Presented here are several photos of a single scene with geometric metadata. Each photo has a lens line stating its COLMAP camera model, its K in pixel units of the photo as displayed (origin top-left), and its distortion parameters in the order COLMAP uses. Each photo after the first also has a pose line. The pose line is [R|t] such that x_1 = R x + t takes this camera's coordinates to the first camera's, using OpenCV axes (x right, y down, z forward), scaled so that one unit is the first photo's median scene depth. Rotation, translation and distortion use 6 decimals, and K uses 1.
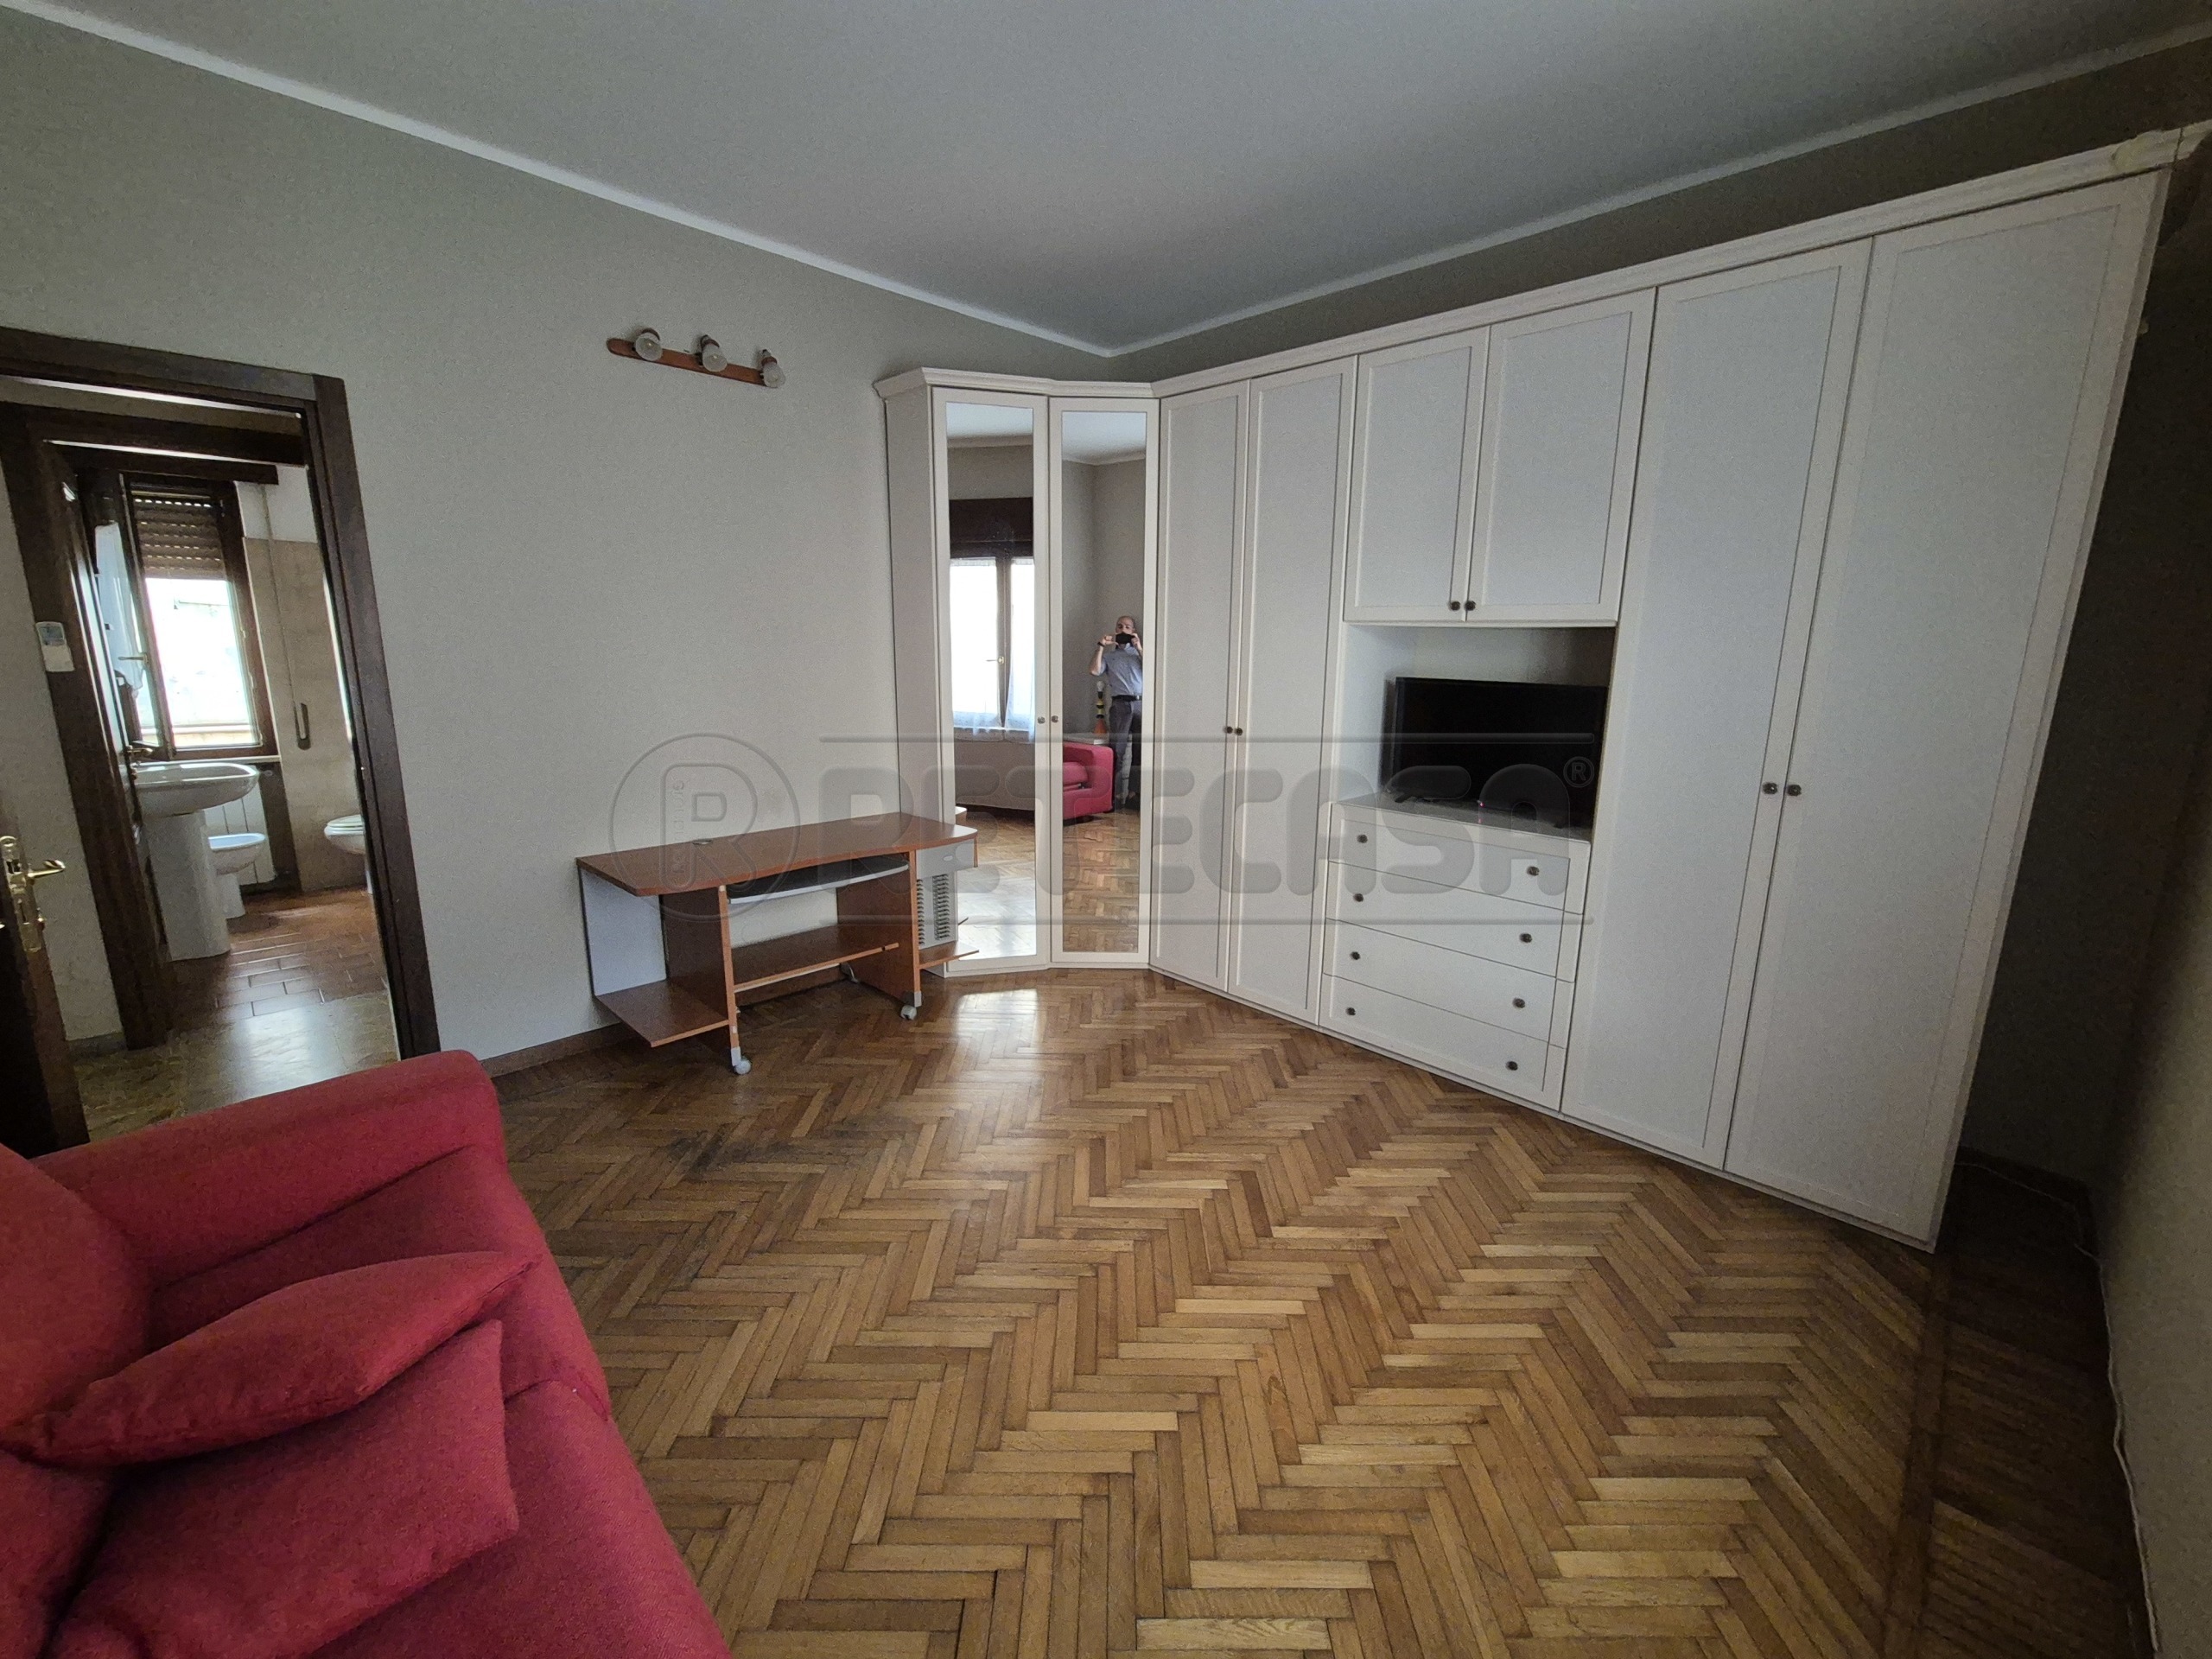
lens RADIAL K [[905.9, 0, 1112.9], [0, 905.9, 830.3], [0, 0, 1]] dist [-0.005019, 0.000031]
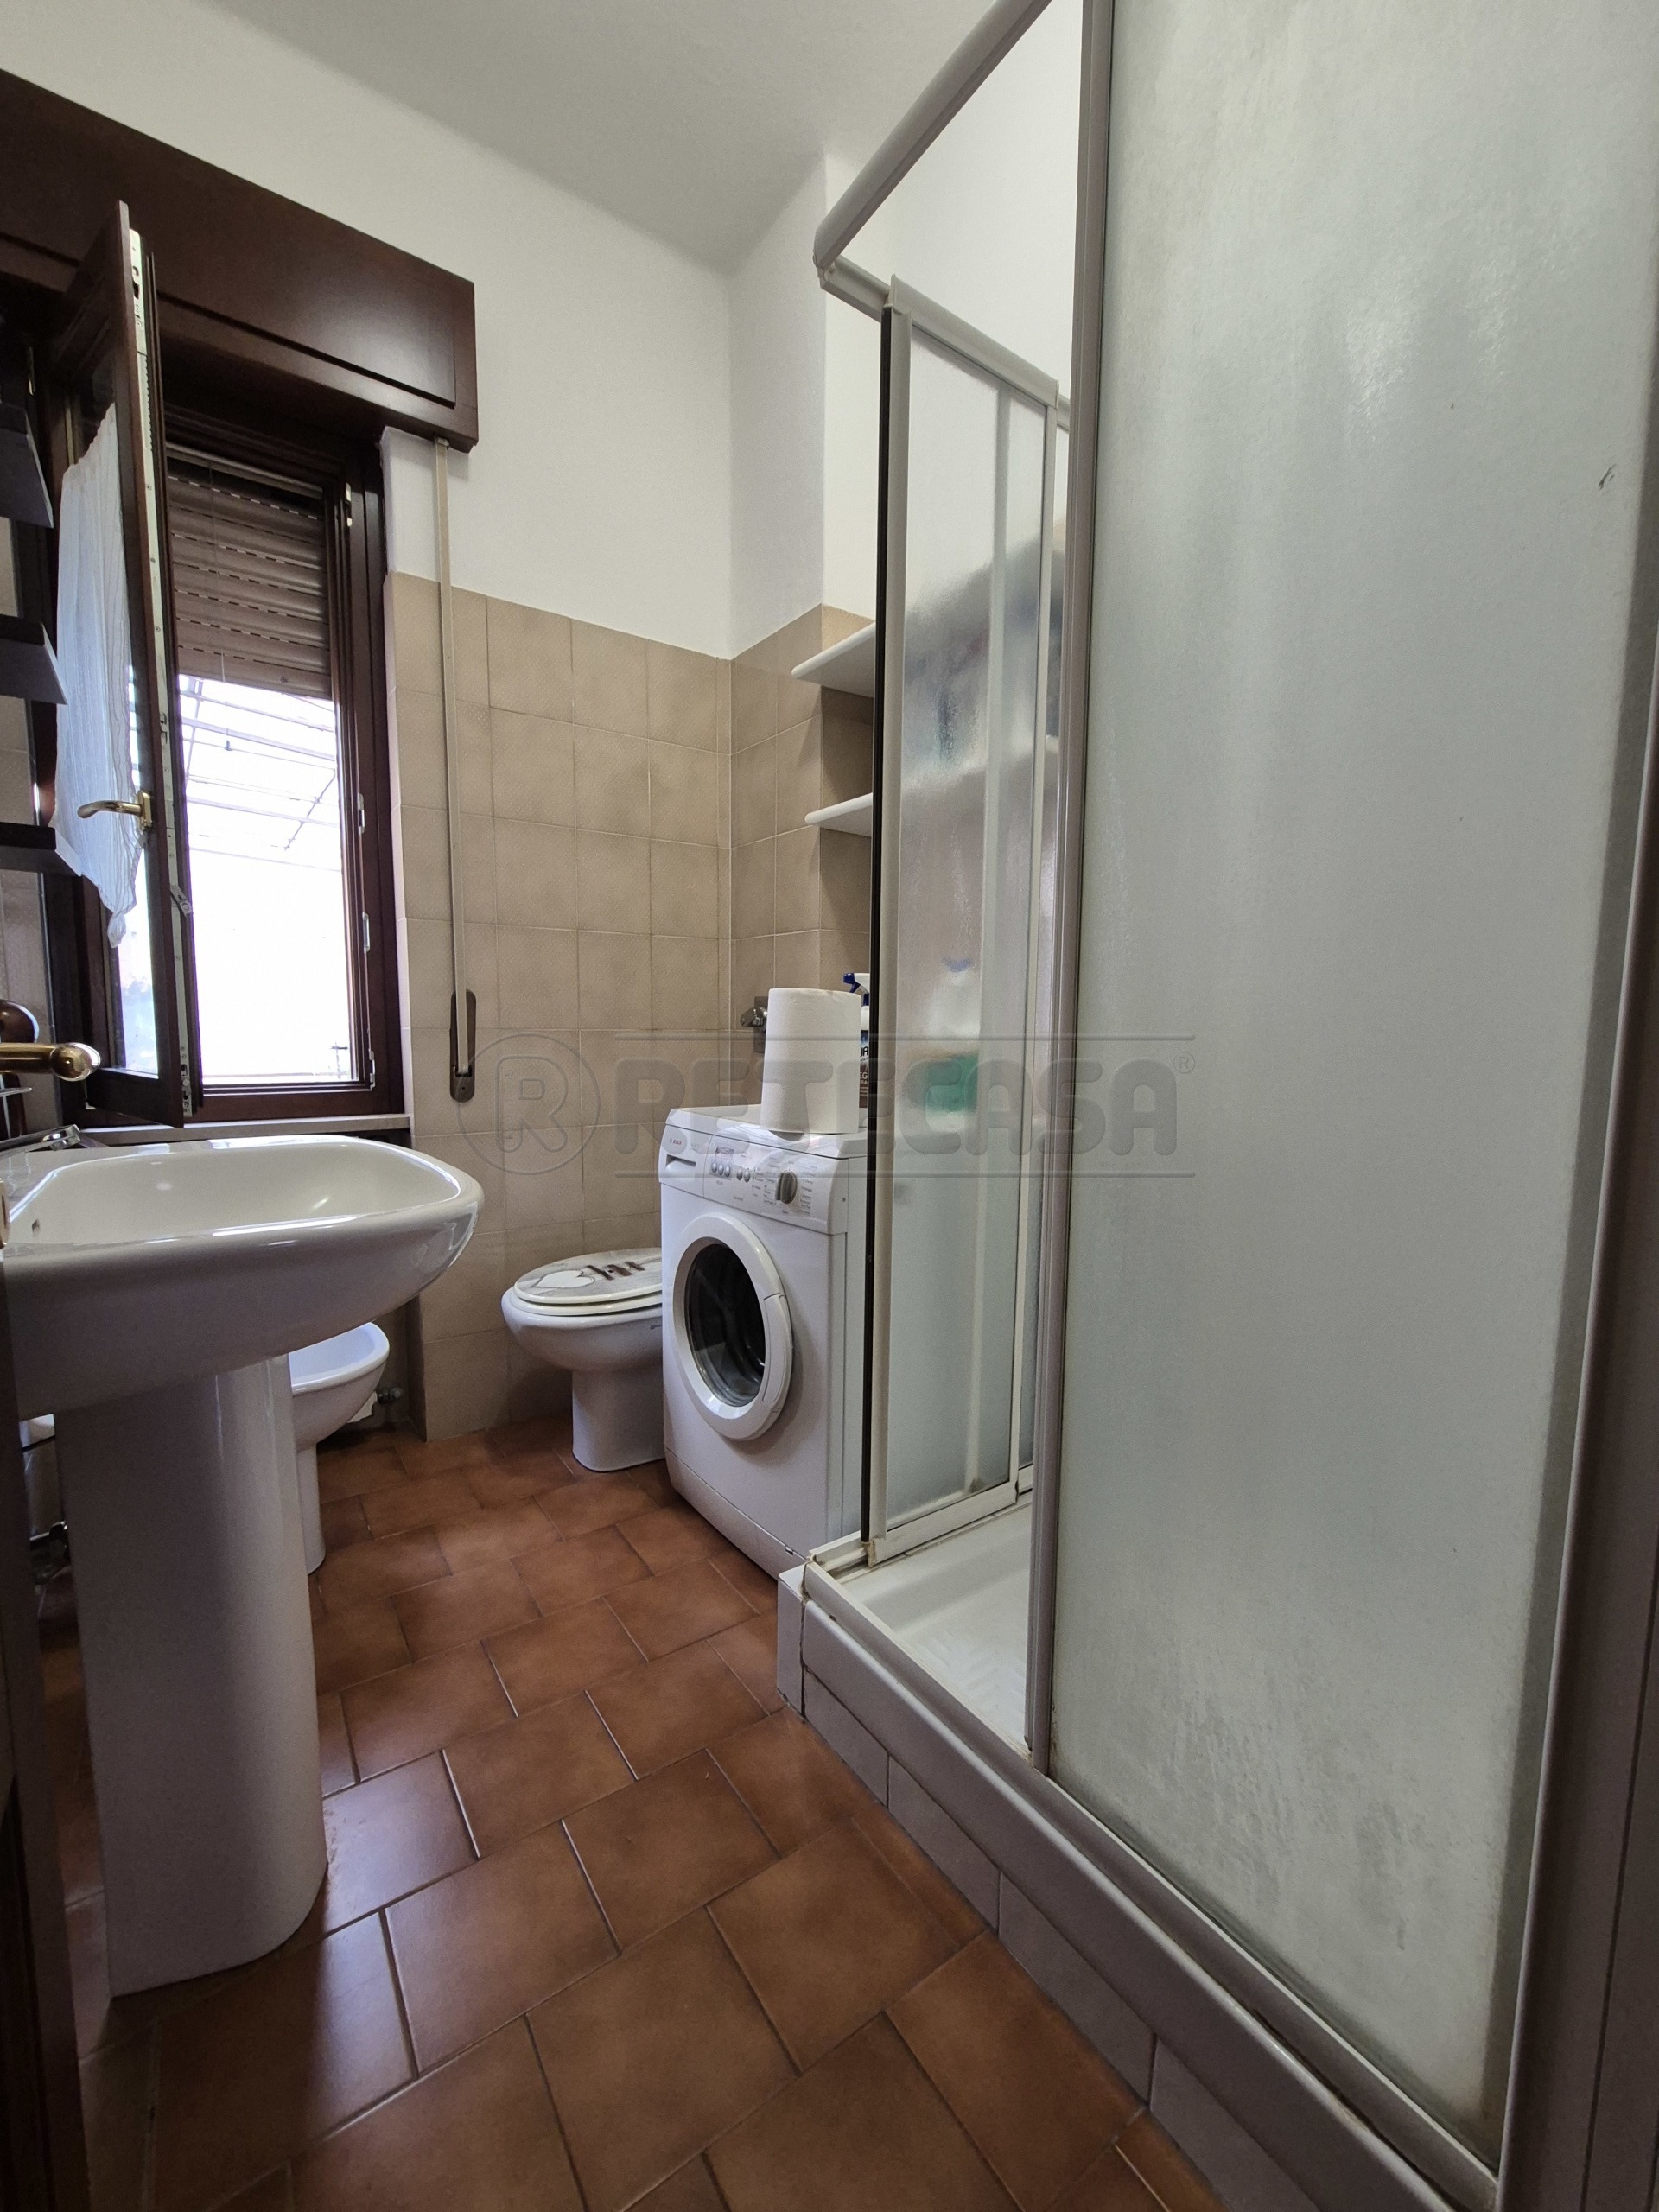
lens RADIAL K [[905.9, 0, 830.5], [0, 905.9, 1118.1], [0, 0, 1]] dist [-0.005019, 0.000031]
pose [[0.981840, -0.003180, -0.189686, -0.679902], [-0.016628, 0.994569, -0.102740, -0.042799], [0.188982, 0.104028, 0.976455, 0.652313]]
